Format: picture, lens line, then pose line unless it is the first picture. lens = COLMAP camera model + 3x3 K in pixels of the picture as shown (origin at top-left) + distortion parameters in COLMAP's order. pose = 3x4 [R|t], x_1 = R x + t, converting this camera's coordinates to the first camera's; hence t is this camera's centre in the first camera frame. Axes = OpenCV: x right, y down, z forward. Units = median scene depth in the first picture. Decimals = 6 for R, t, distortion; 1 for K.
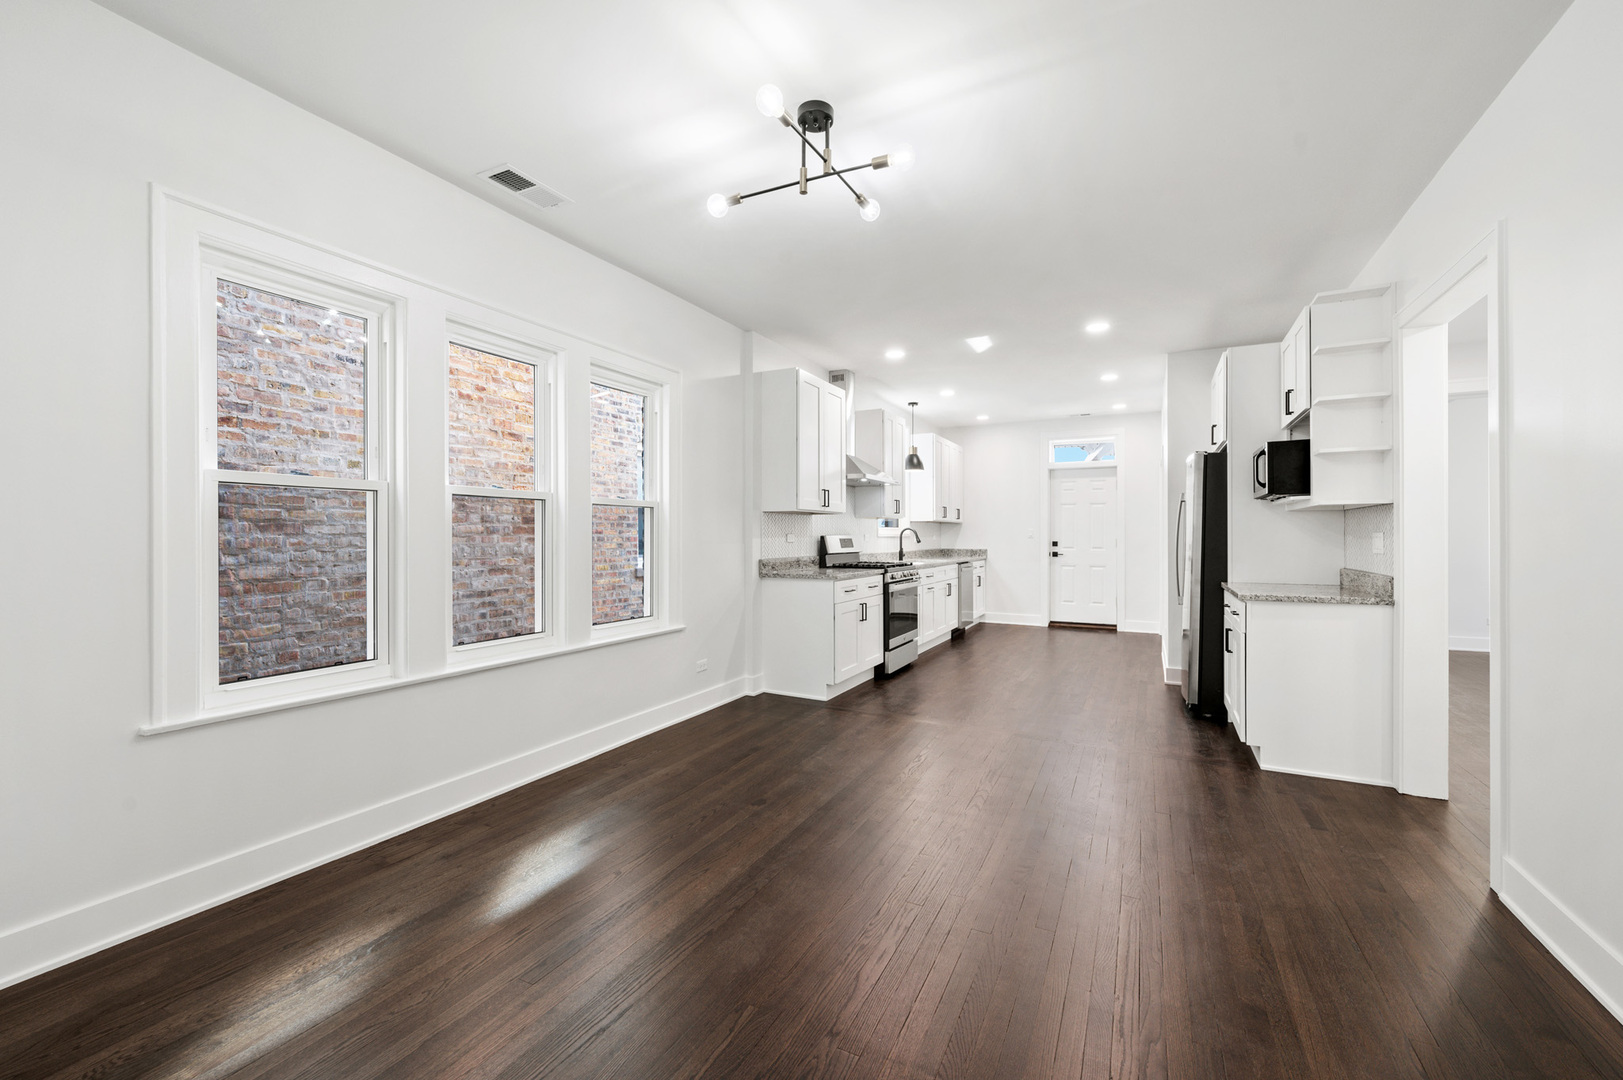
lens RADIAL K [[655.2, 0, 810.4], [0, 655.2, 537.3], [0, 0, 1]] dist [0.000377, 0.000017]
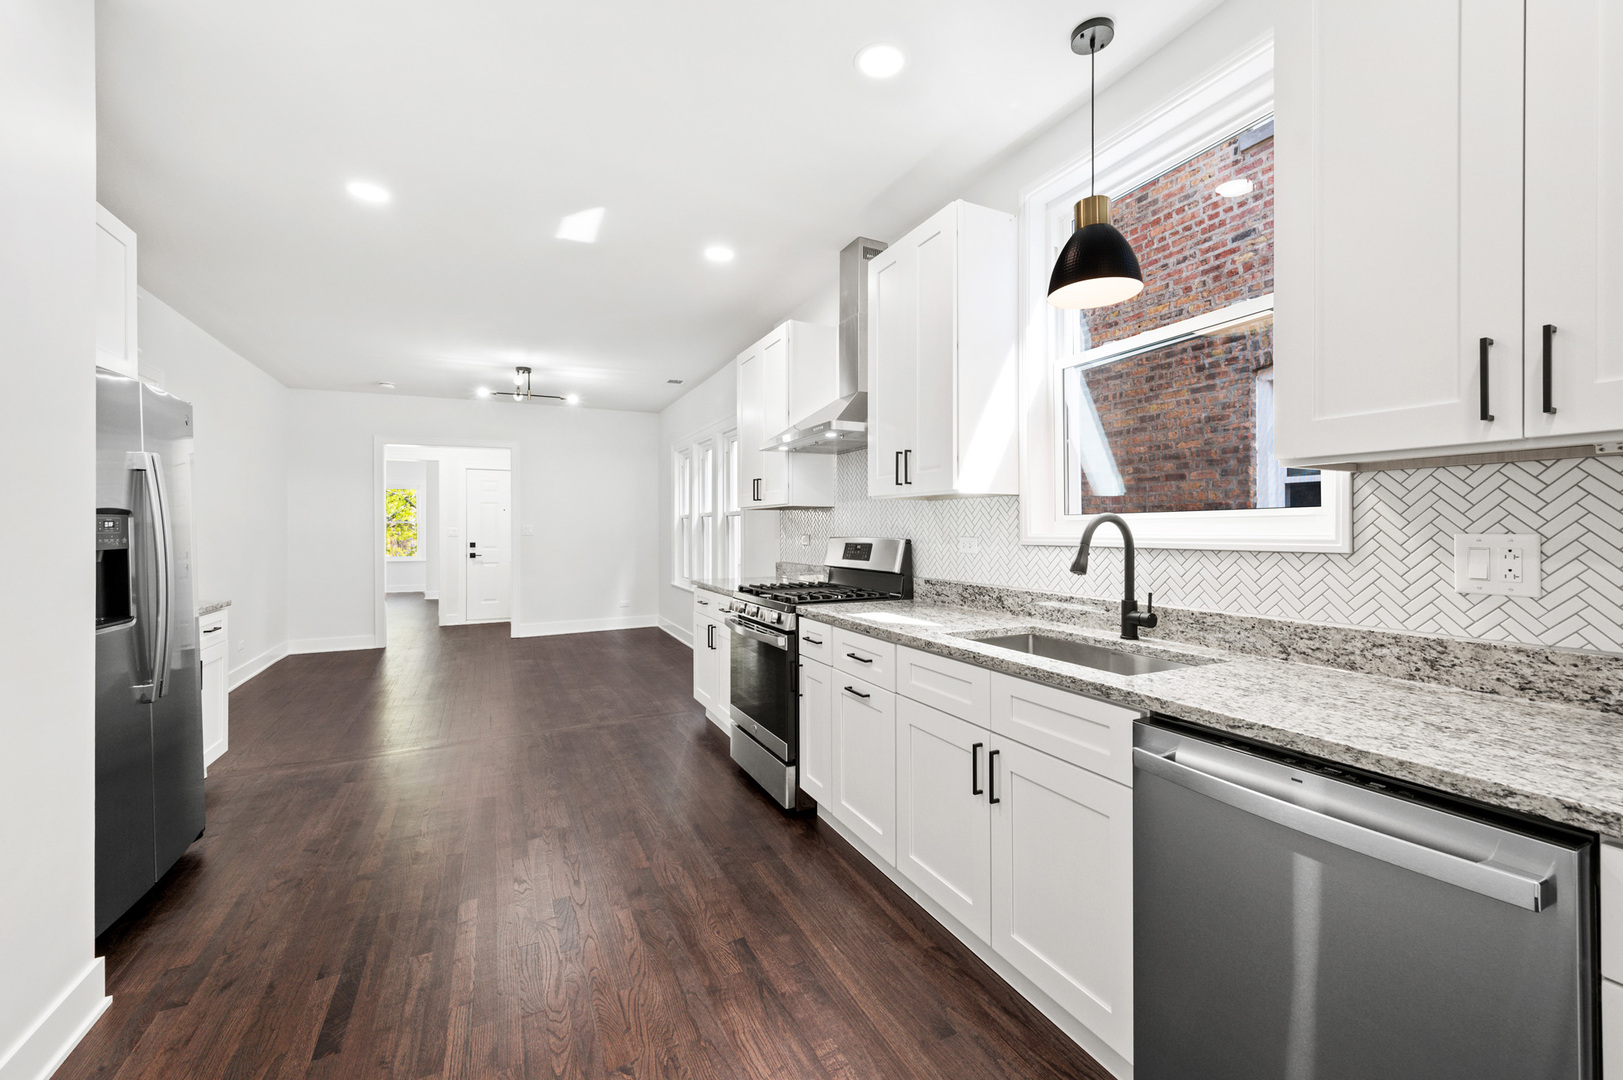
lens RADIAL K [[655.2, 0, 809.9], [0, 655.2, 533.1], [0, 0, 1]] dist [0.000377, 0.000017]
pose [[-0.603400, 0.007224, -0.797406, 0.433459], [0.003109, 0.999973, 0.006706, -0.009227], [0.797433, 0.001567, -0.603406, 1.065946]]
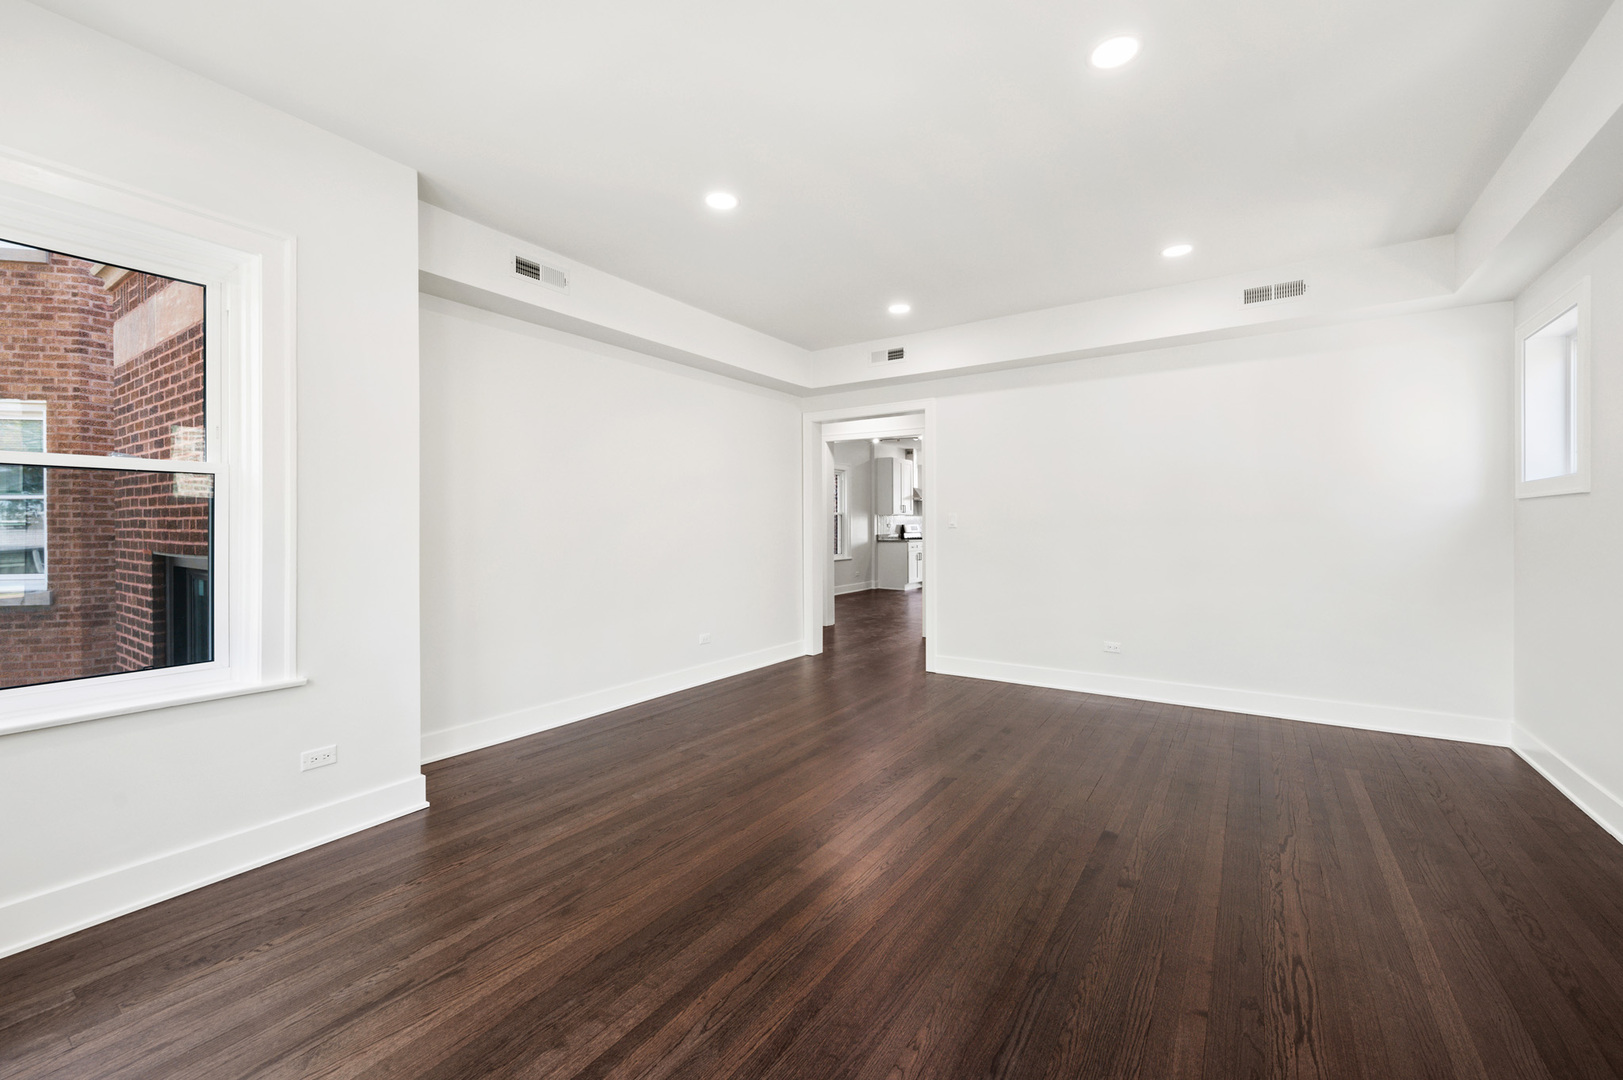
lens RADIAL K [[655.2, 0, 811.8], [0, 655.2, 531.7], [0, 0, 1]] dist [0.000377, 0.000017]
pose [[0.993565, 0.001612, -0.113252, -0.048790], [-0.001114, 0.999989, 0.004465, 0.012080], [0.113258, -0.004310, 0.993556, -1.763869]]
